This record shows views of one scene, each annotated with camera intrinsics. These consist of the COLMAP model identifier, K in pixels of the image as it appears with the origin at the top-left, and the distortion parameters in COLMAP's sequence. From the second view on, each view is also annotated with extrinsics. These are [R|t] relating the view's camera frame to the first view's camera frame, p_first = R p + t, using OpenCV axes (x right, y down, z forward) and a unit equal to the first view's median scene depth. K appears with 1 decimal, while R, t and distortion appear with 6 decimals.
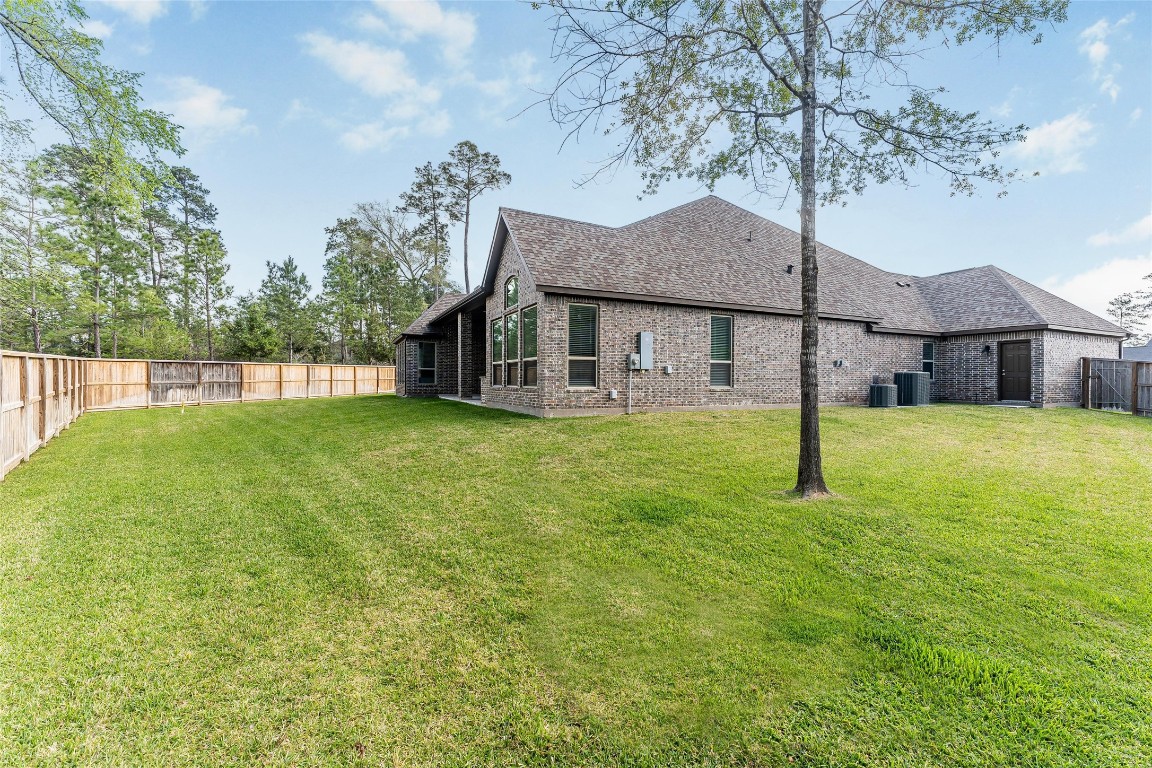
lens RADIAL K [[475.9, 0, 582.3], [0, 475.9, 385.7], [0, 0, 1]] dist [0.003082, -0.000348]
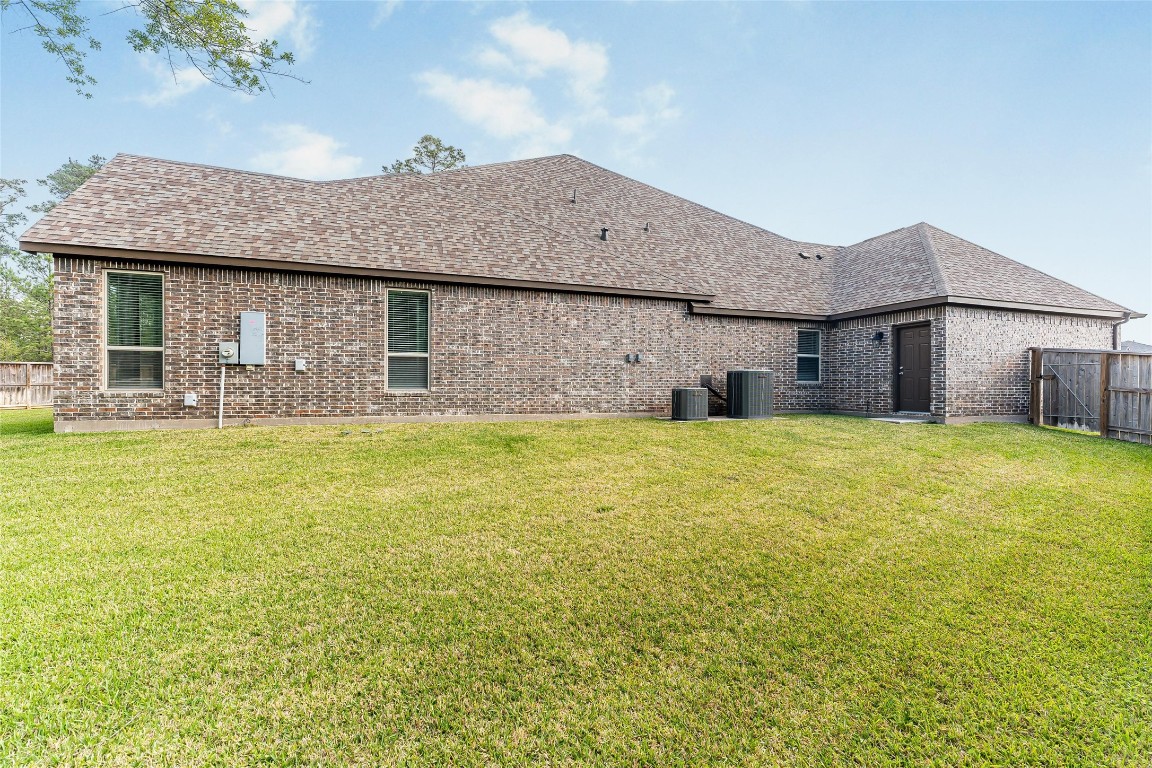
lens RADIAL K [[475.9, 0, 571.0], [0, 475.9, 383.0], [0, 0, 1]] dist [0.003082, -0.000348]
pose [[0.992004, 0.000921, -0.126203, 0.519941], [-0.002762, 0.999892, -0.014412, 0.001268], [0.126177, 0.014645, 0.991900, 0.273577]]
